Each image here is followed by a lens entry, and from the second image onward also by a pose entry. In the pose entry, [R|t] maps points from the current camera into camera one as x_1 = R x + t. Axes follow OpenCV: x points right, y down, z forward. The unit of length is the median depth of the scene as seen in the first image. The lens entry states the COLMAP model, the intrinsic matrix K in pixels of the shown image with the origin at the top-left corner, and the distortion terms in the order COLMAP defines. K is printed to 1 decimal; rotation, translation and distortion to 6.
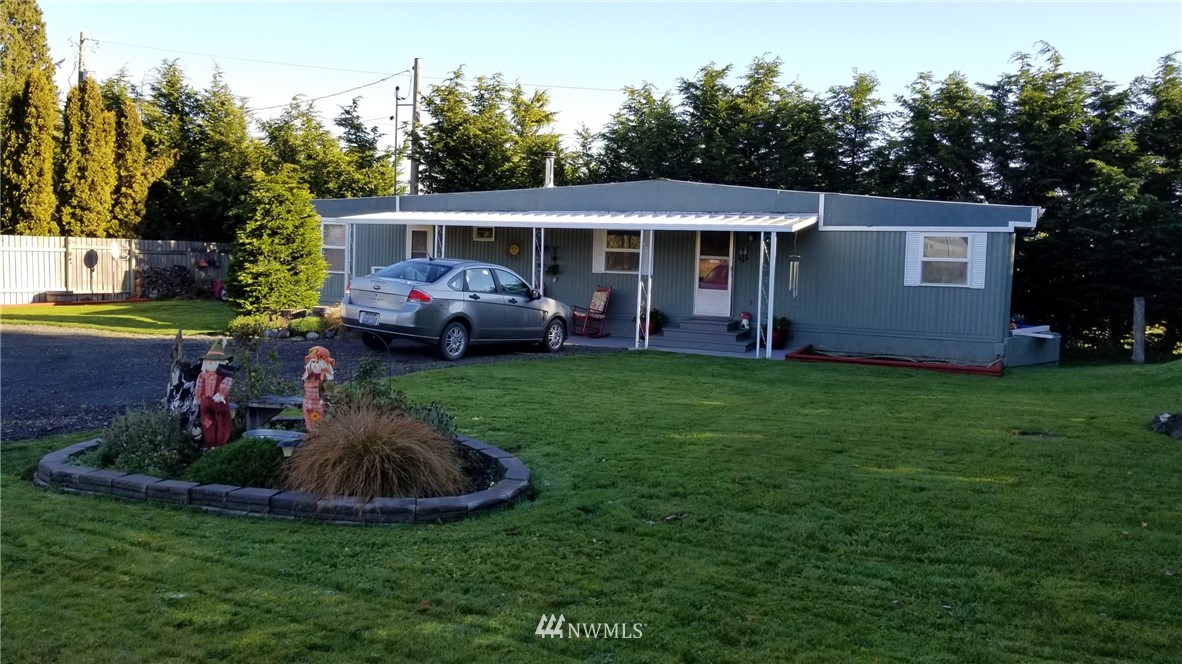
lens RADIAL K [[942.7, 0, 584.8], [0, 942.7, 327.7], [0, 0, 1]] dist [0.000520, -0.014844]
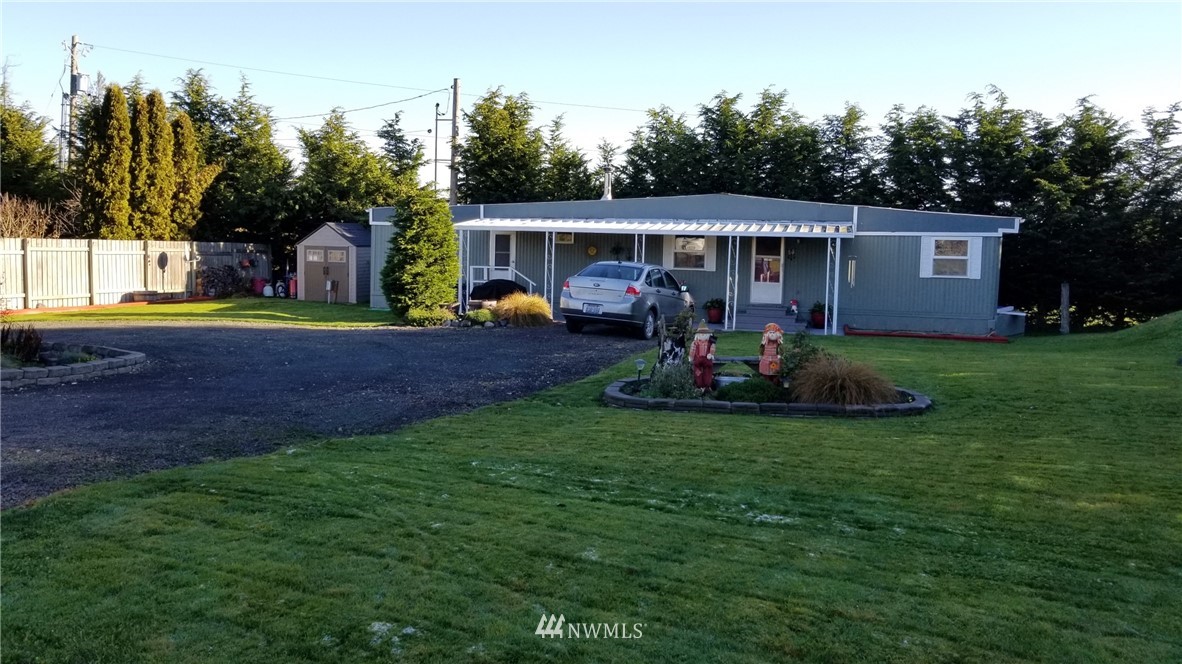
lens RADIAL K [[942.7, 0, 593.7], [0, 942.7, 331.7], [0, 0, 1]] dist [0.000520, -0.014844]
pose [[0.985869, -0.021814, 0.166090, -0.232222], [0.019437, 0.999684, 0.015927, 0.000609], [-0.166385, -0.012473, 0.985982, -0.152591]]
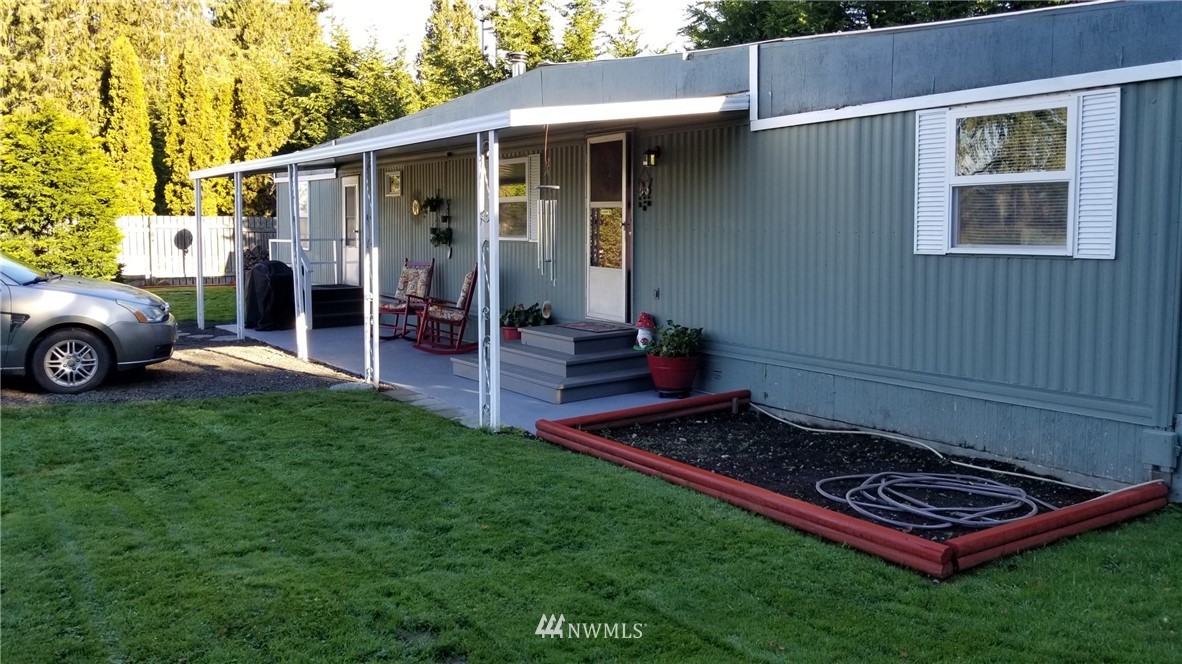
lens RADIAL K [[942.7, 0, 599.4], [0, 942.7, 291.7], [0, 0, 1]] dist [0.000520, -0.014844]
pose [[0.866619, 0.005299, -0.498942, 0.298496], [-0.014303, 0.999797, -0.014225, -0.015789], [0.498765, 0.019463, 0.866518, 0.433141]]
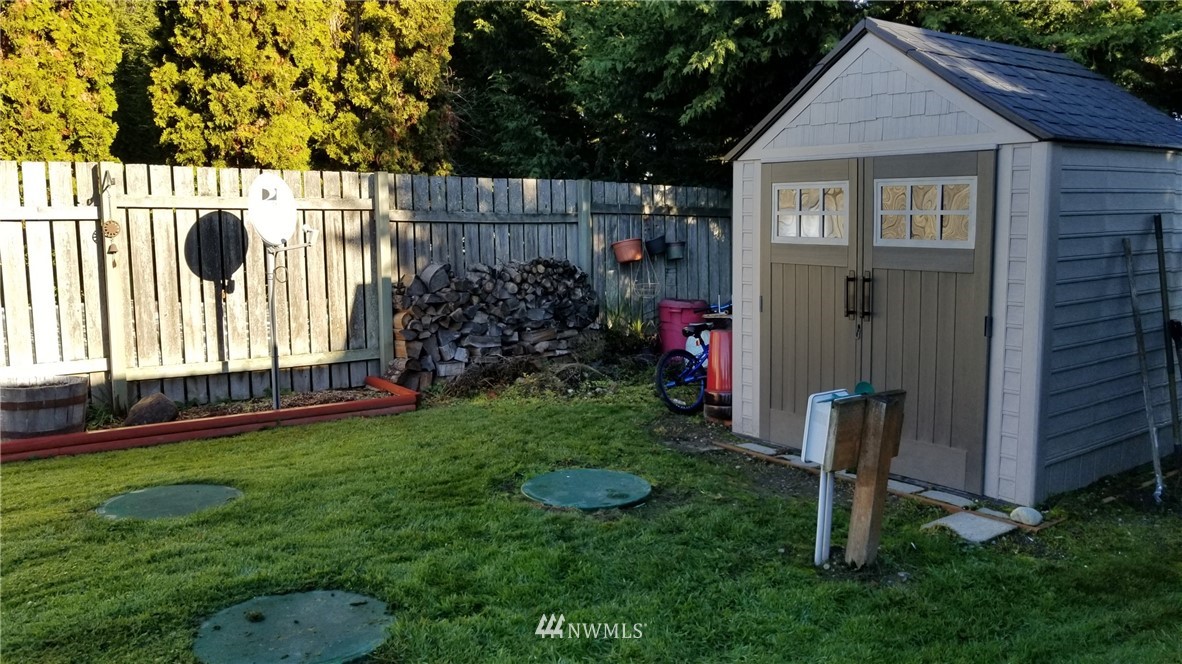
lens RADIAL K [[942.7, 0, 590.7], [0, 942.7, 320.4], [0, 0, 1]] dist [0.000520, -0.014844]
pose [[0.874174, 0.021067, -0.485156, -0.316047], [-0.012344, 0.999700, 0.021169, -0.062108], [0.485457, -0.012517, 0.874171, 0.861870]]
